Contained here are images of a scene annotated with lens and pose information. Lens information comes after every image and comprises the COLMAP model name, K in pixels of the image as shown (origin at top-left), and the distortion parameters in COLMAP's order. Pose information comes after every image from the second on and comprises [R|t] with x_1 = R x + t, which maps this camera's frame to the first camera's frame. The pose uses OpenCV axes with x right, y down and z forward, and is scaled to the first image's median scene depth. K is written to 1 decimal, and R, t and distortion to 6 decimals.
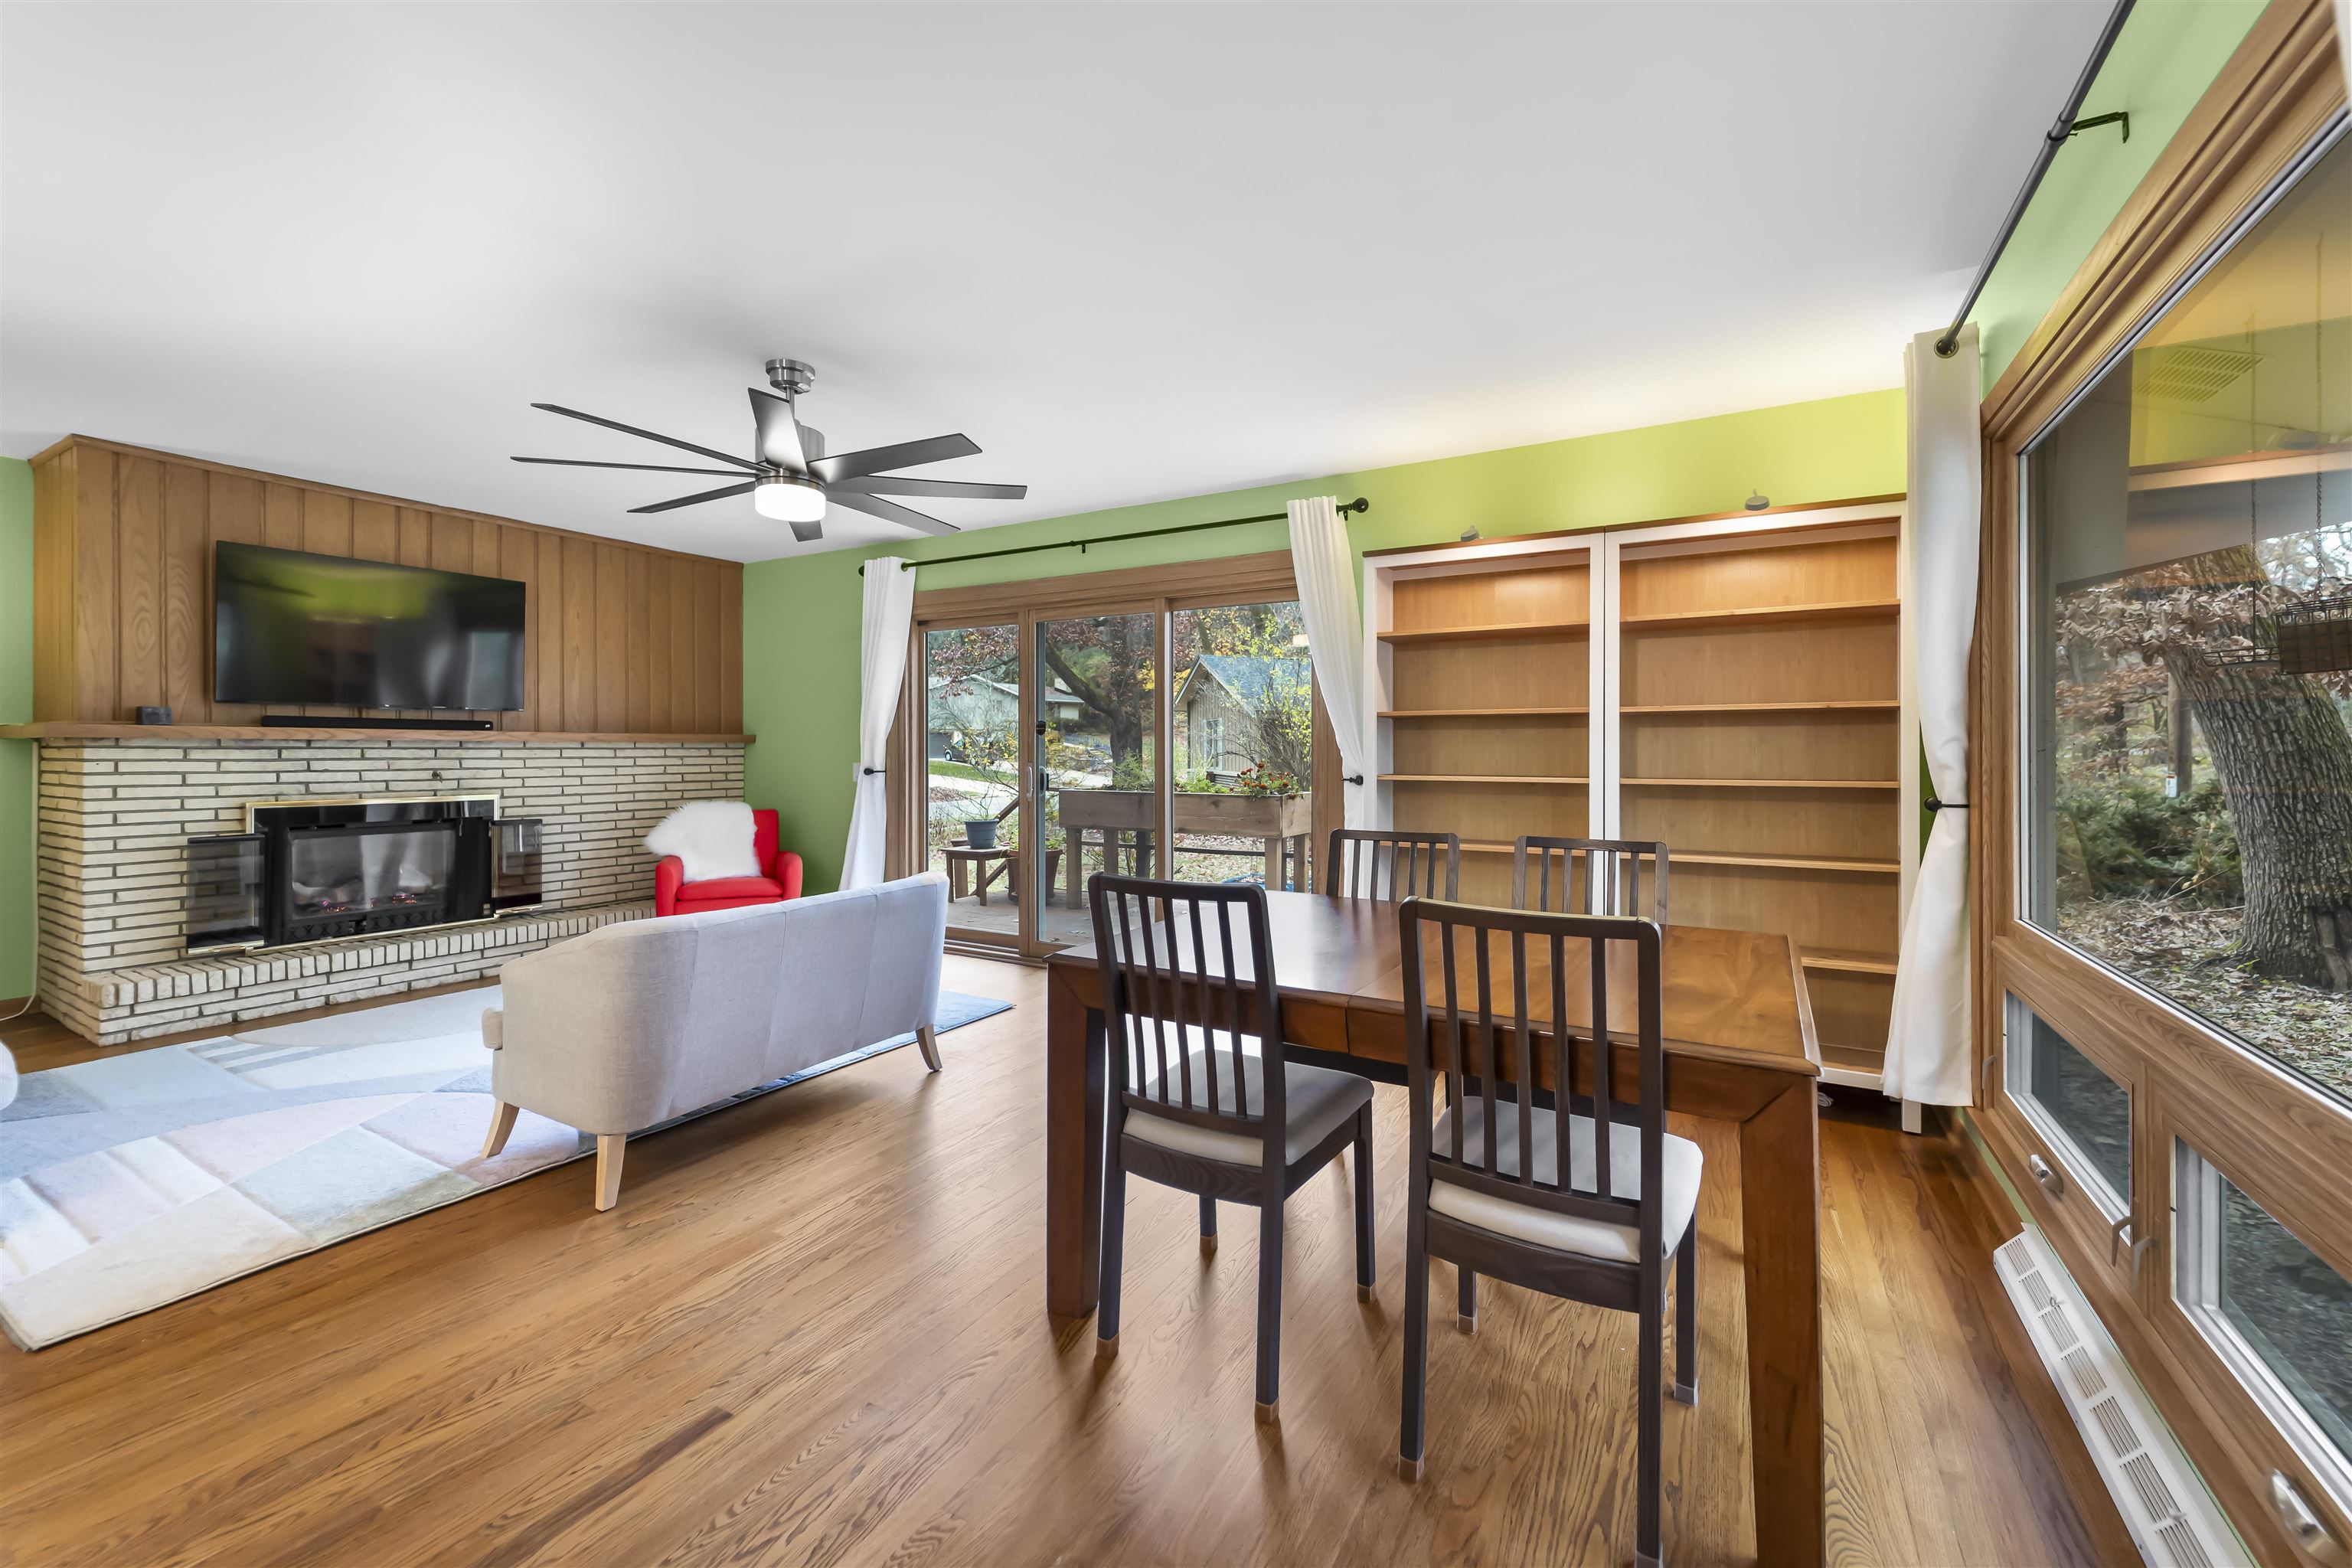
lens RADIAL K [[937.5, 0, 1175.2], [0, 937.5, 753.1], [0, 0, 1]] dist [0.001195, -0.001423]
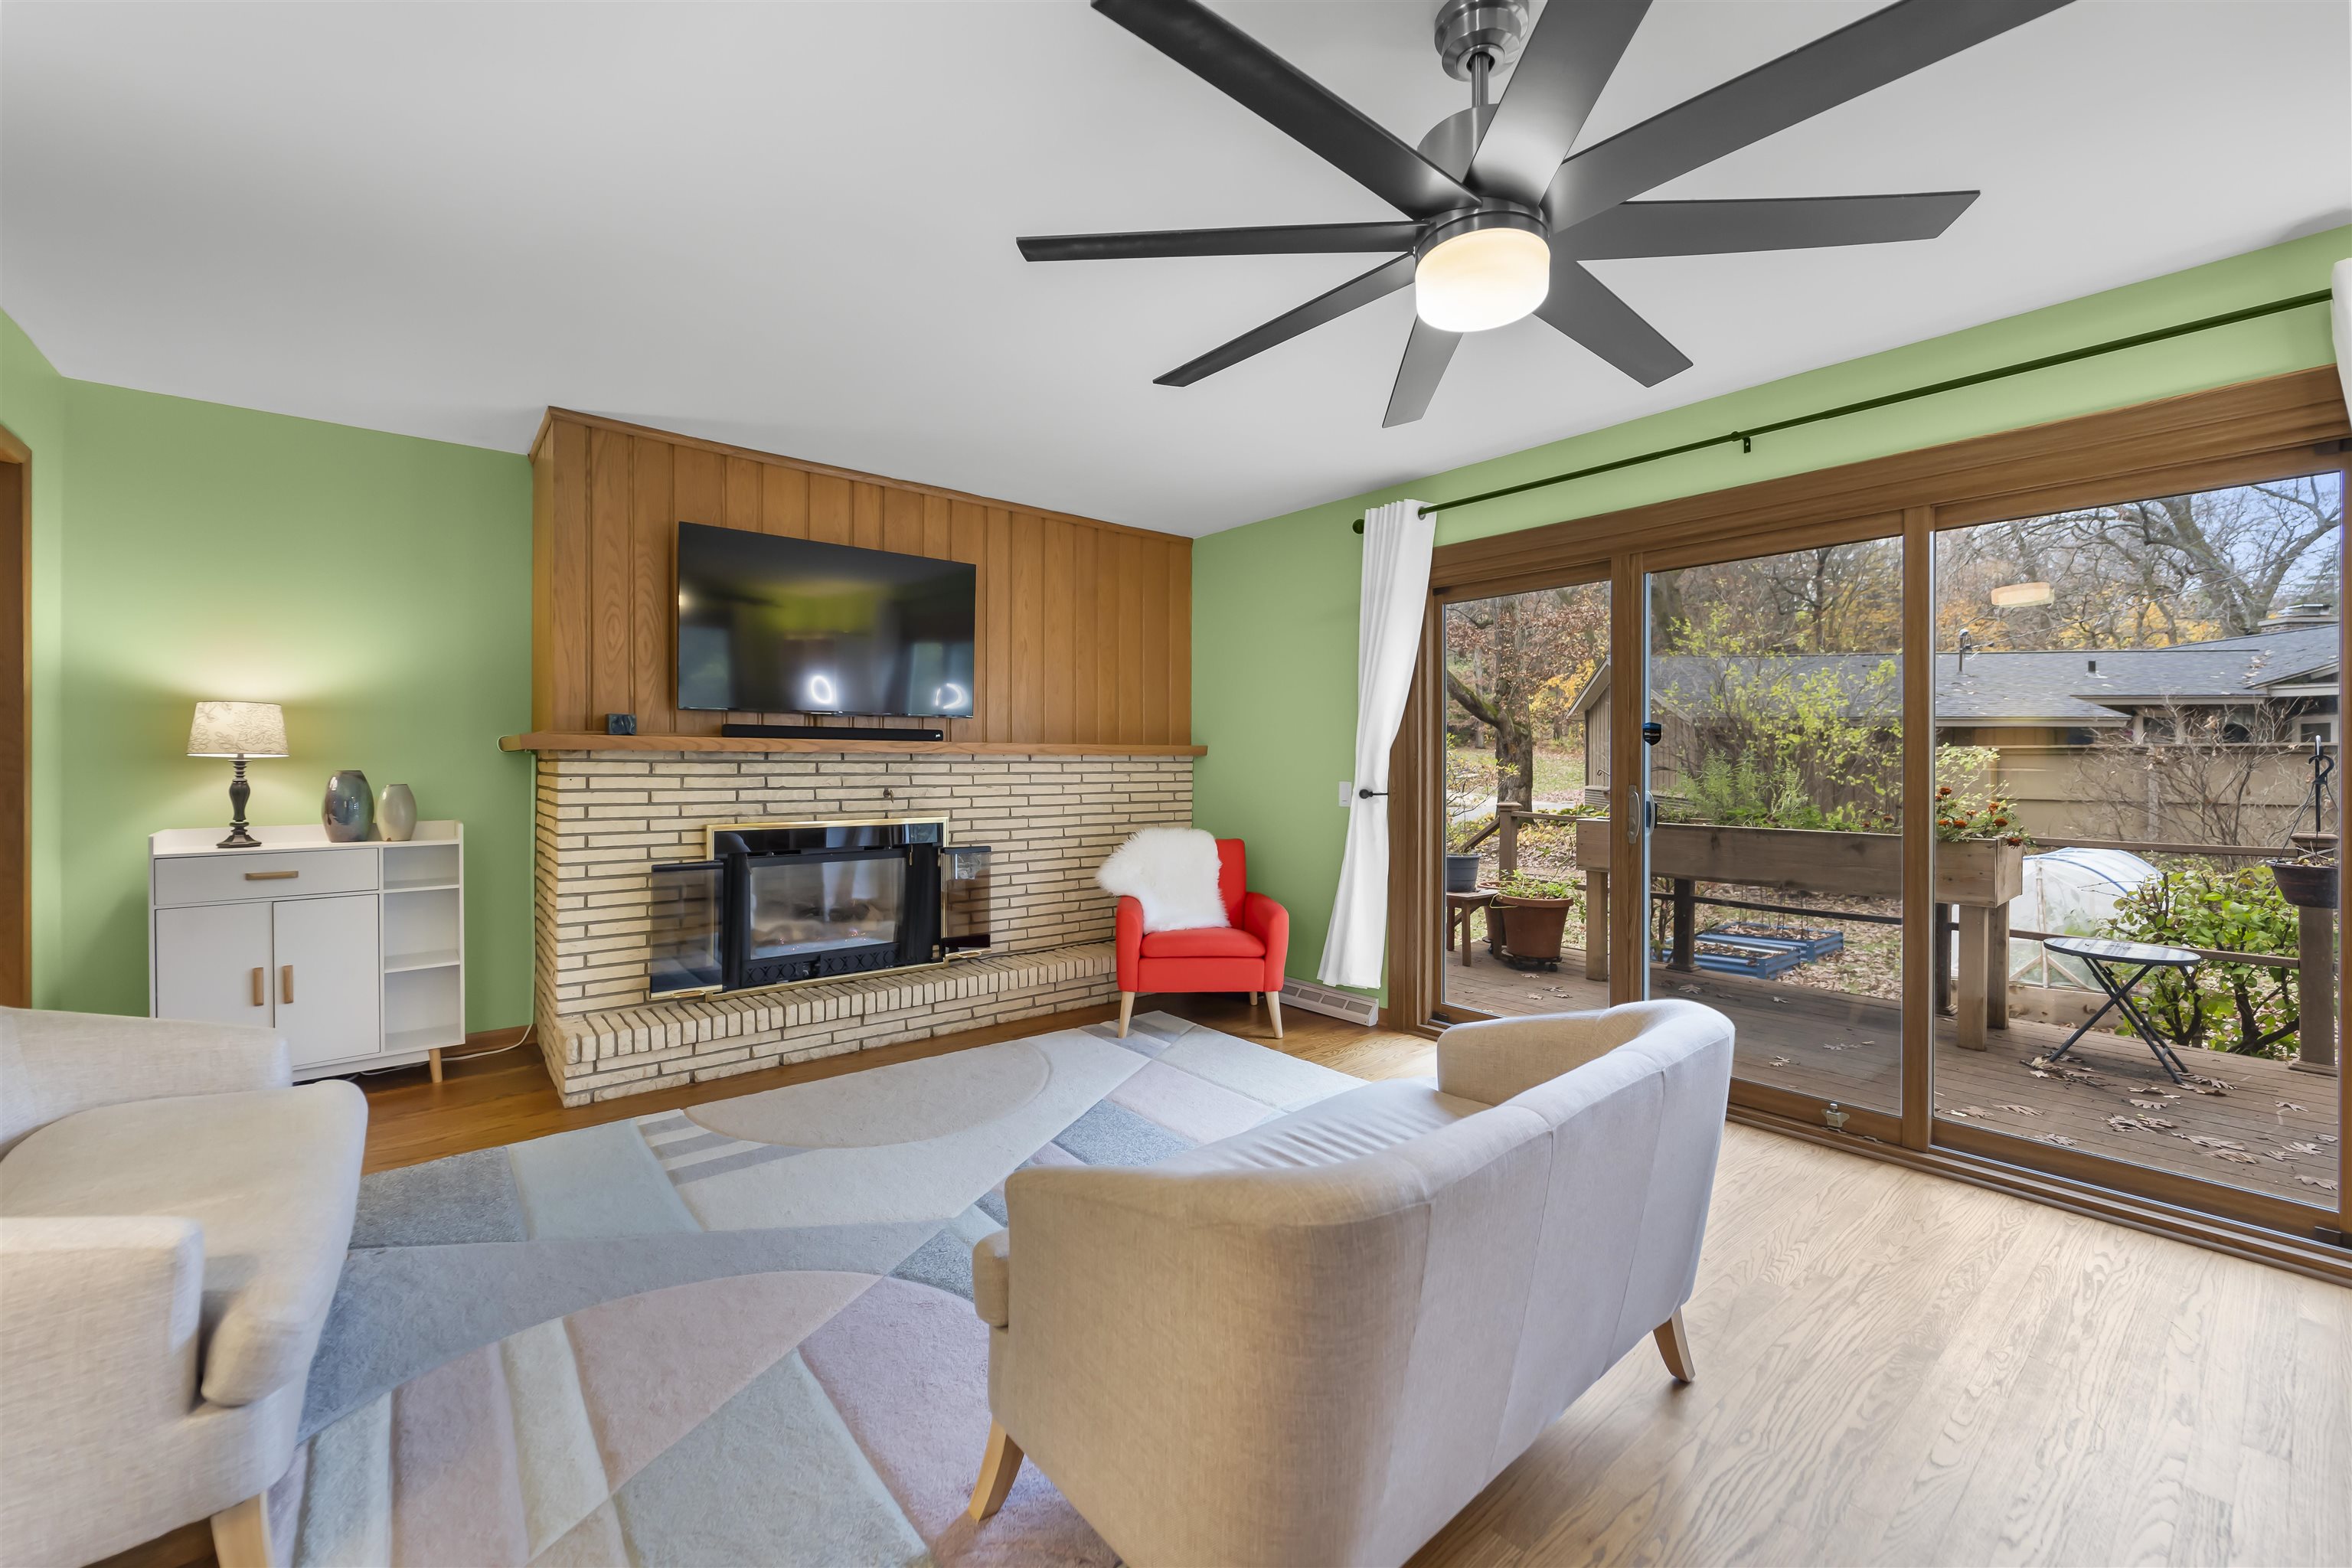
lens RADIAL K [[937.5, 0, 1188.0], [0, 937.5, 766.7], [0, 0, 1]] dist [0.001195, -0.001423]
pose [[0.939984, 0.003922, -0.341197, -0.254900], [-0.003703, 0.999992, 0.001293, -0.003148], [0.341200, 0.000048, 0.939991, 0.309379]]
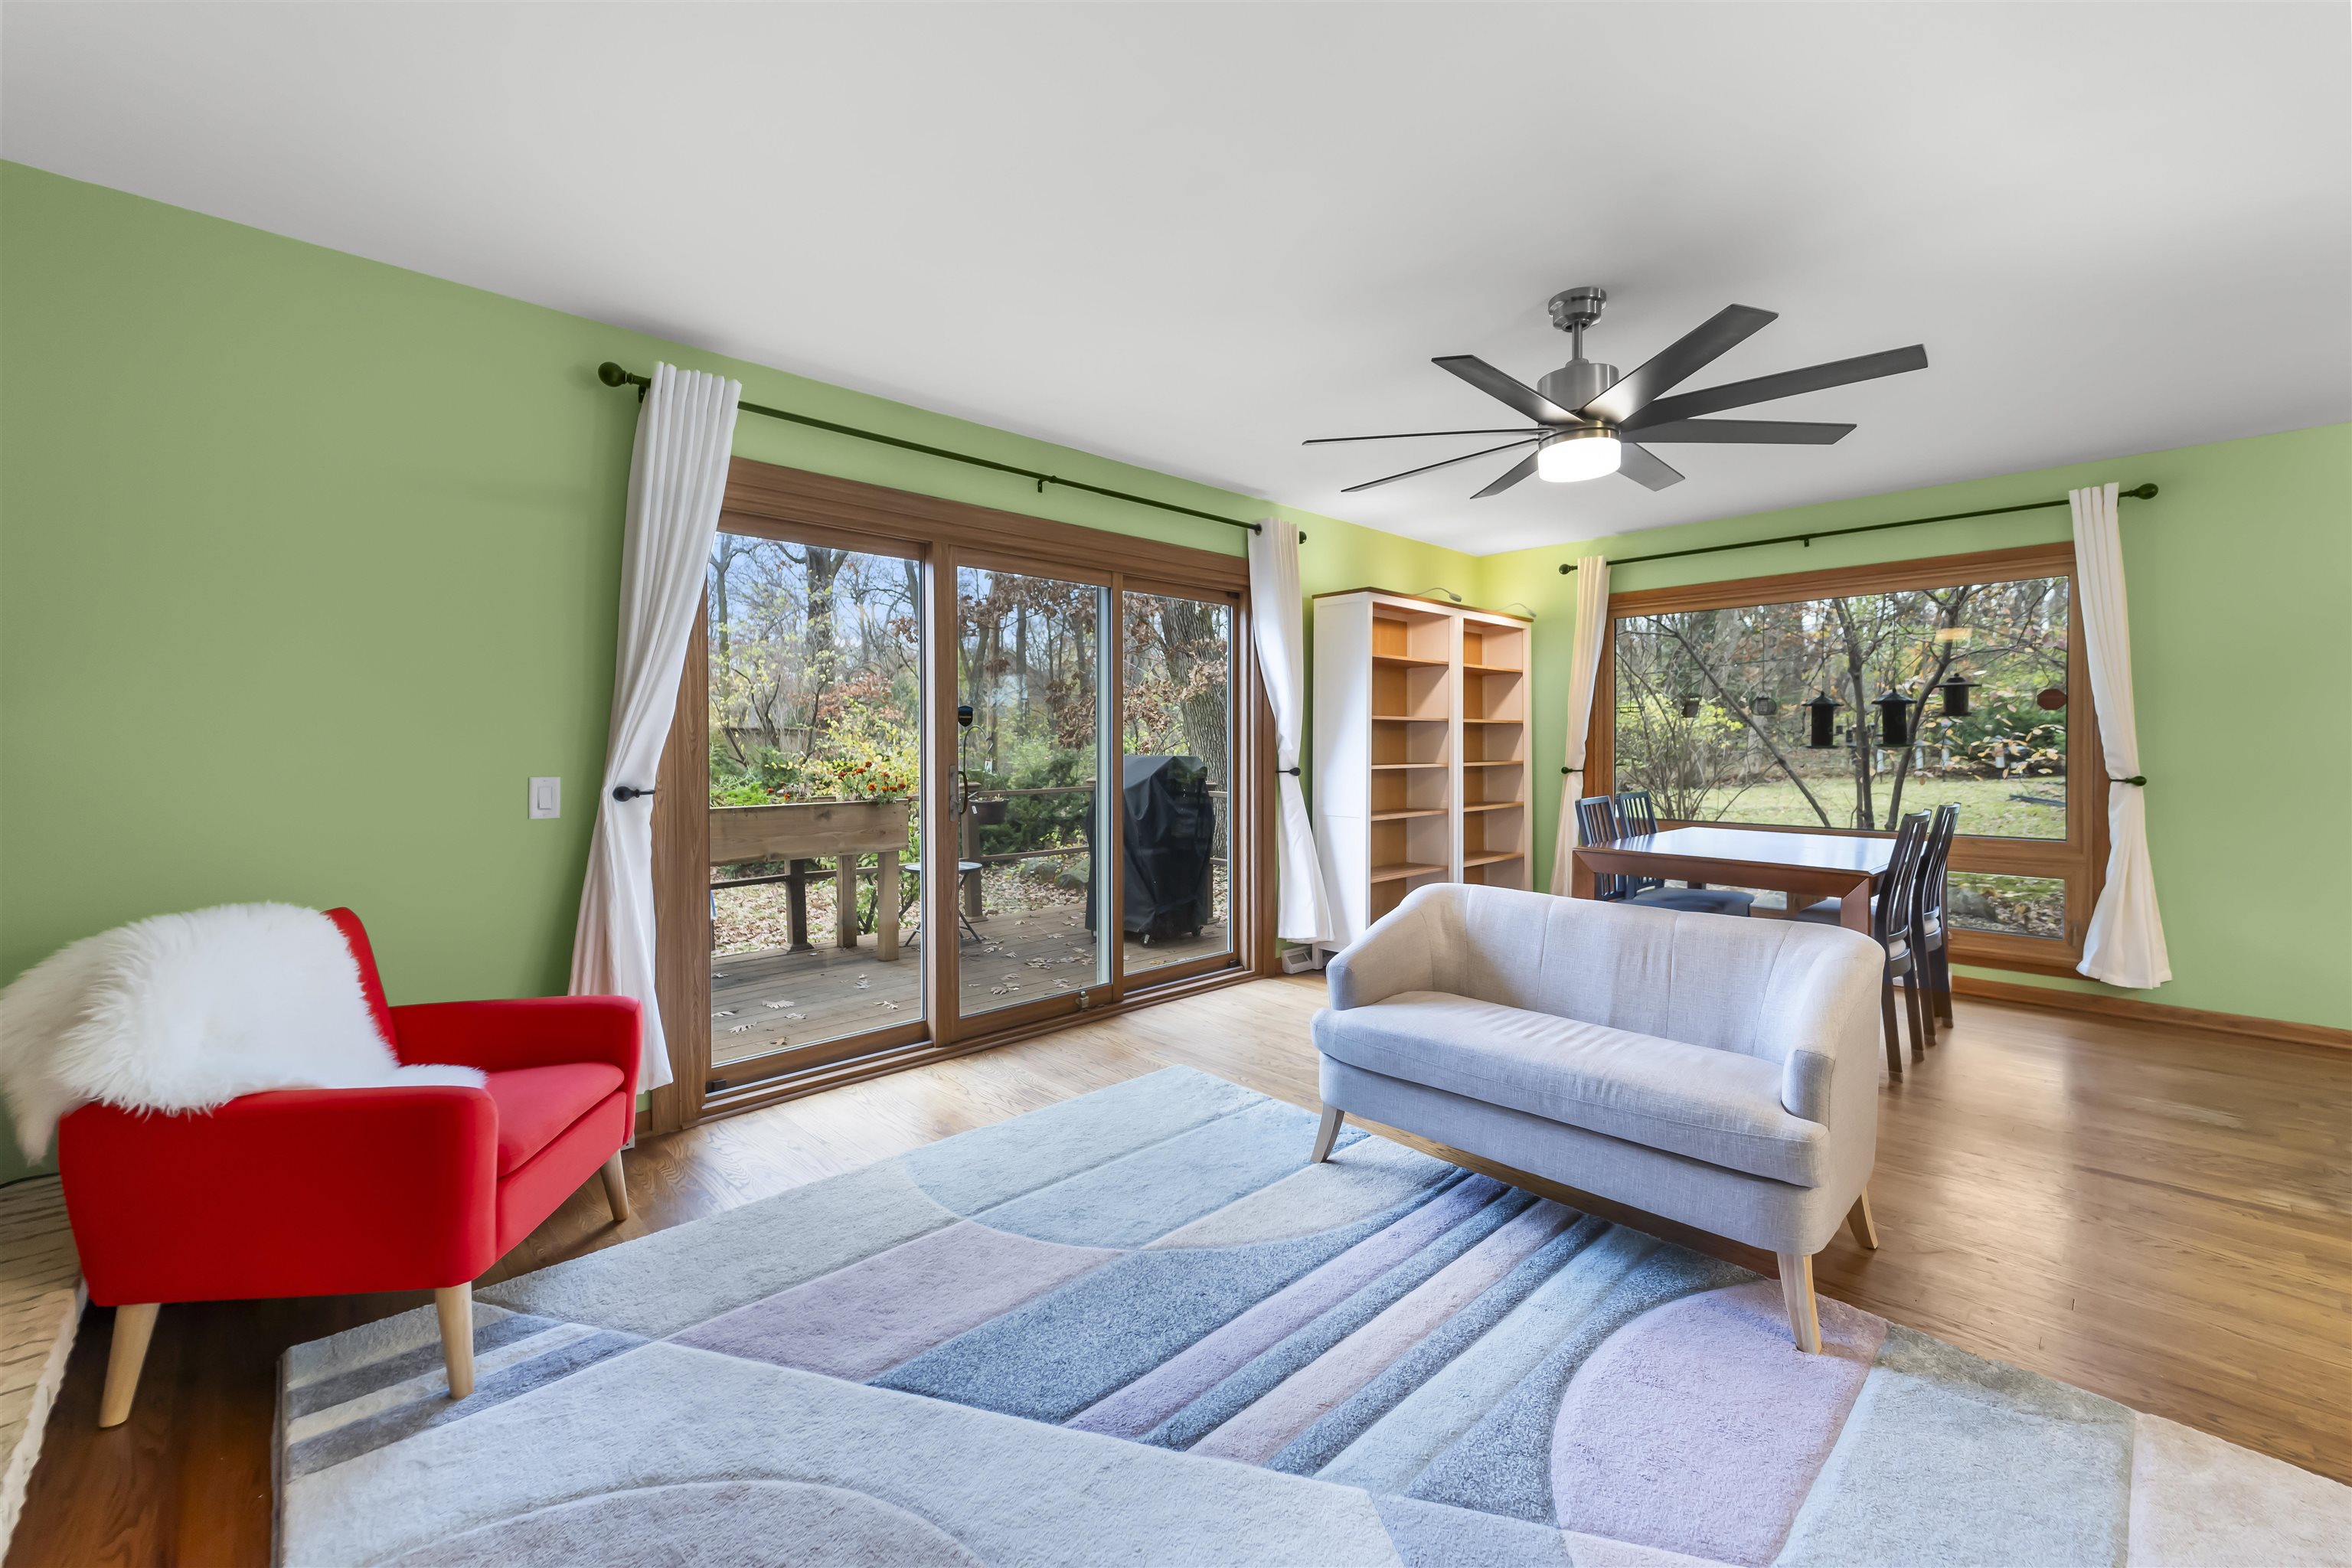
lens RADIAL K [[937.5, 0, 1187.5], [0, 937.5, 752.1], [0, 0, 1]] dist [0.001195, -0.001423]
pose [[0.282642, -0.010251, 0.959171, -0.883964], [0.002879, 0.999947, 0.009838, -0.006868], [-0.959221, -0.000019, 0.282657, 0.727799]]
